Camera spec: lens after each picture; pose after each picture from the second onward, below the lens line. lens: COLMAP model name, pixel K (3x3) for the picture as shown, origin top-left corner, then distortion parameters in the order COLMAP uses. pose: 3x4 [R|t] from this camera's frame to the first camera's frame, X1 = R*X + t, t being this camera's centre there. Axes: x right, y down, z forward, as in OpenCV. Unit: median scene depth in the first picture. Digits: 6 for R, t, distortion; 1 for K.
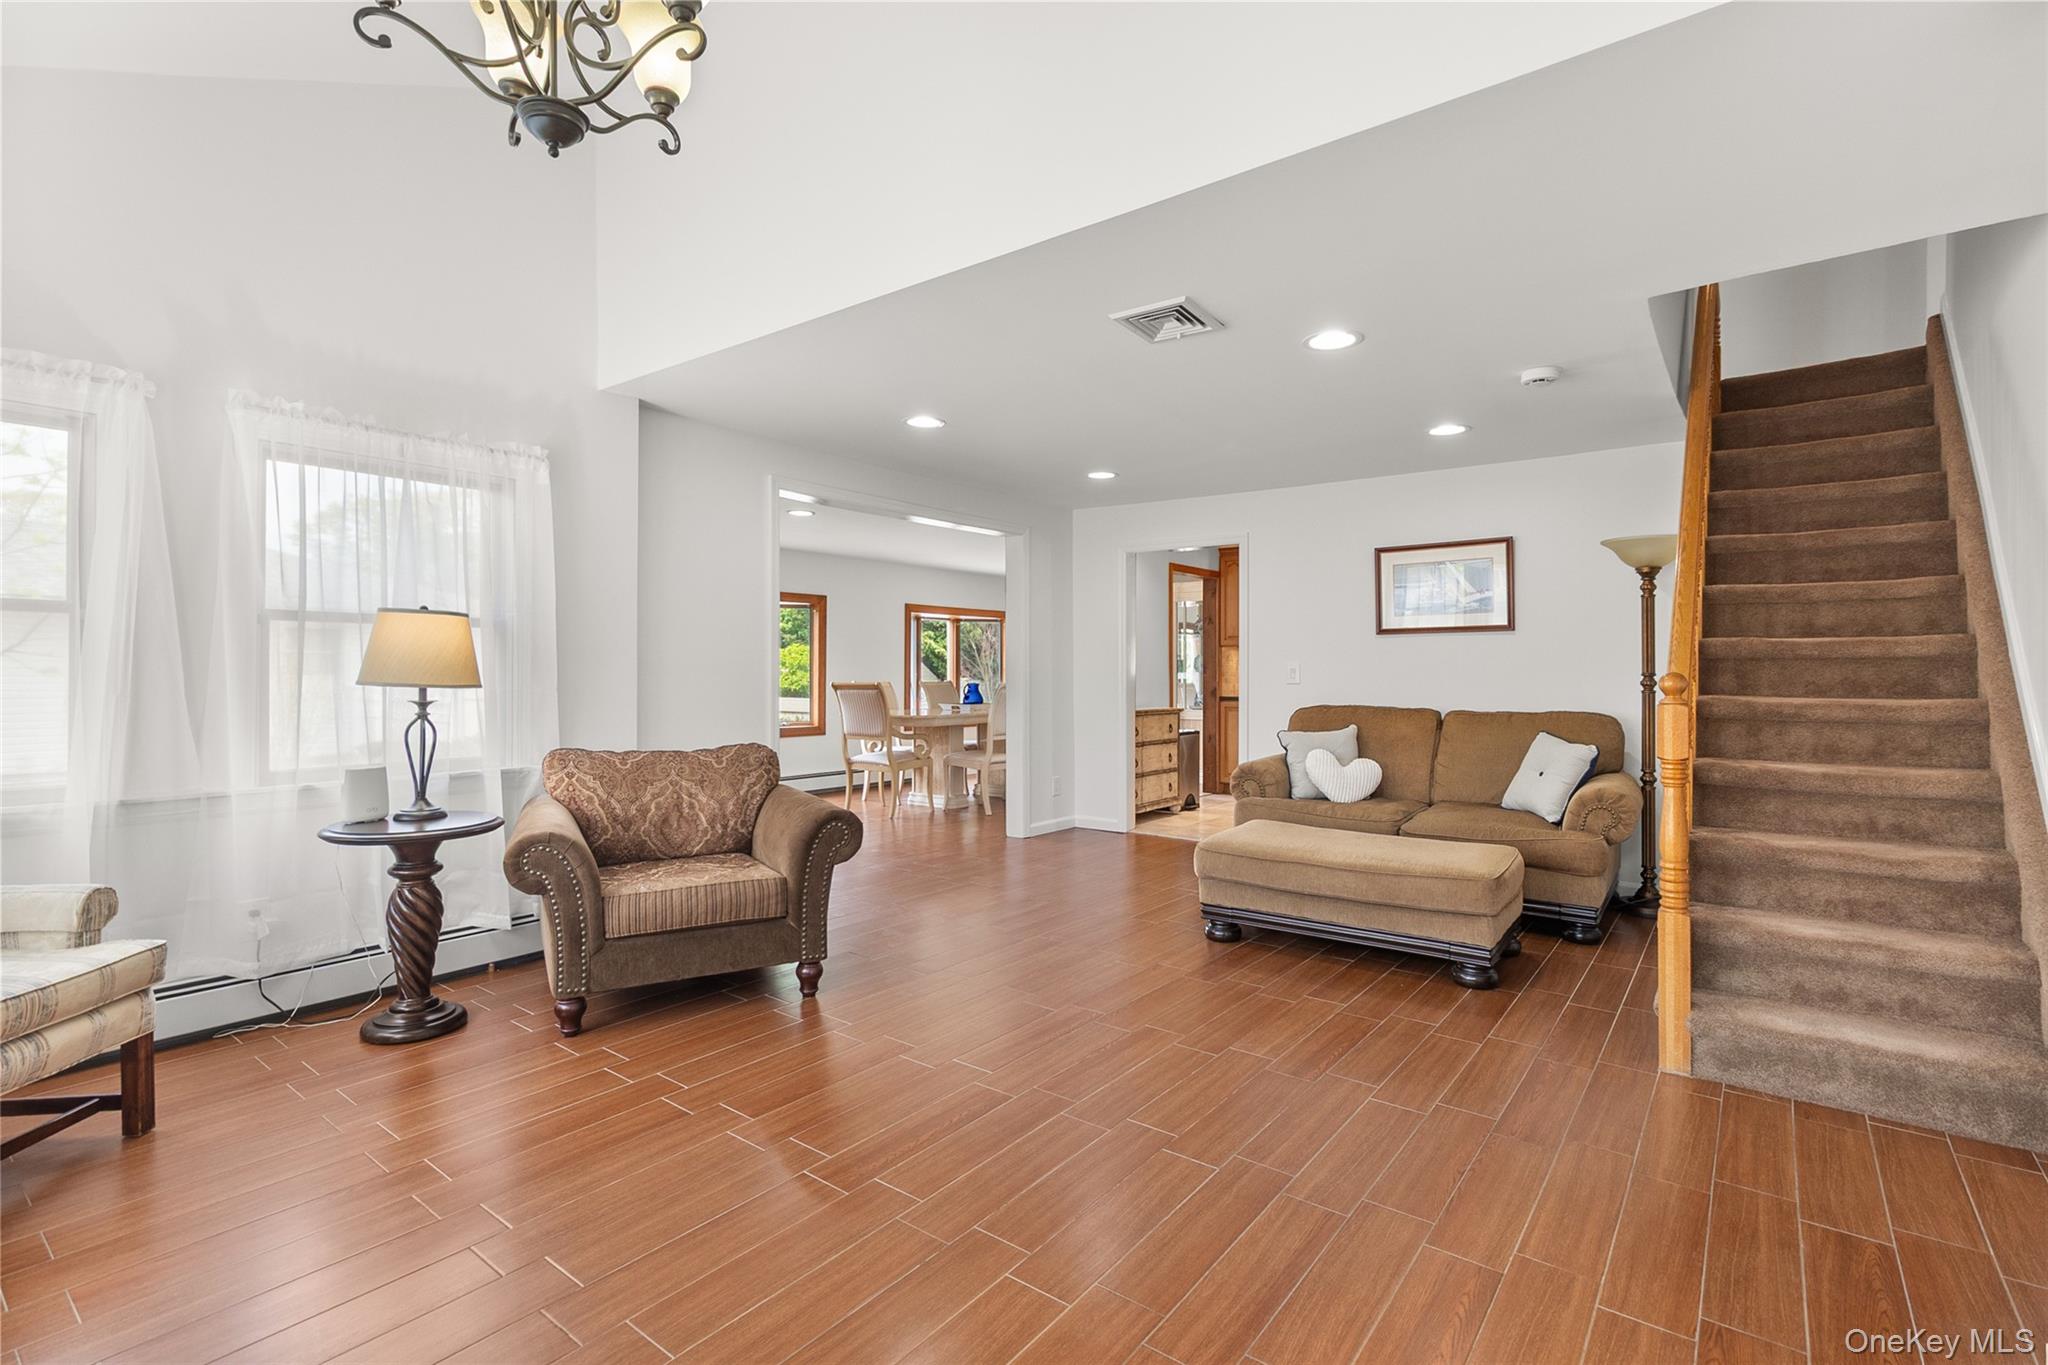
lens RADIAL K [[948.2, 0, 1032.5], [0, 948.2, 670.9], [0, 0, 1]] dist [0.002303, 0.000465]
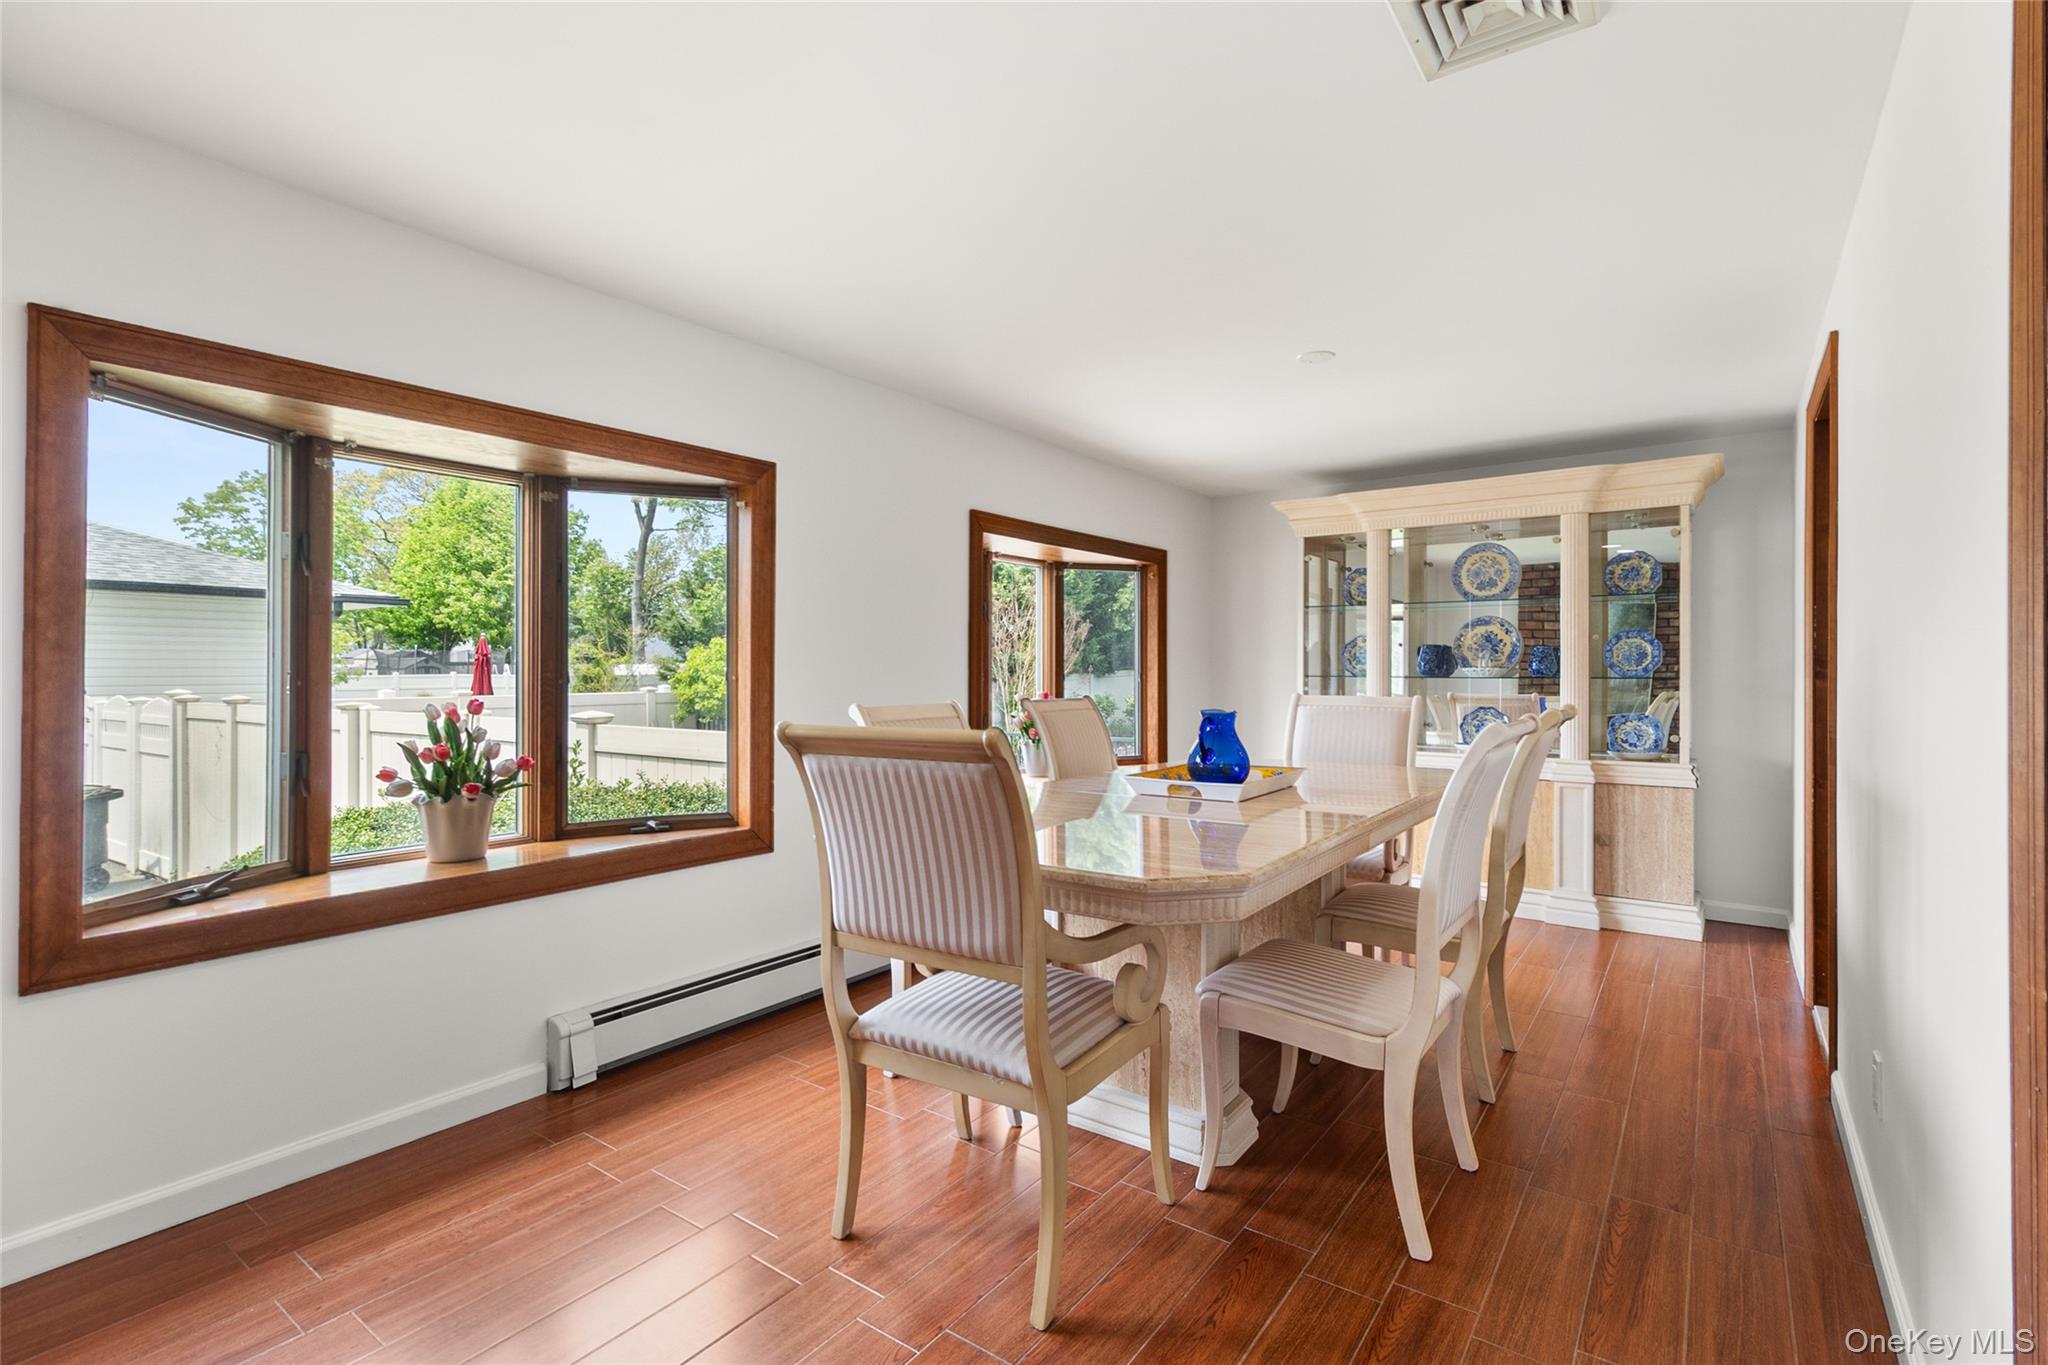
lens RADIAL K [[948.2, 0, 1032.5], [0, 948.2, 670.9], [0, 0, 1]] dist [0.002303, 0.000465]
pose [[0.999309, 0.000350, 0.037167, -0.132464], [-0.000460, 0.999996, 0.002950, -0.002650], [-0.037166, -0.002965, 0.999305, 0.634303]]
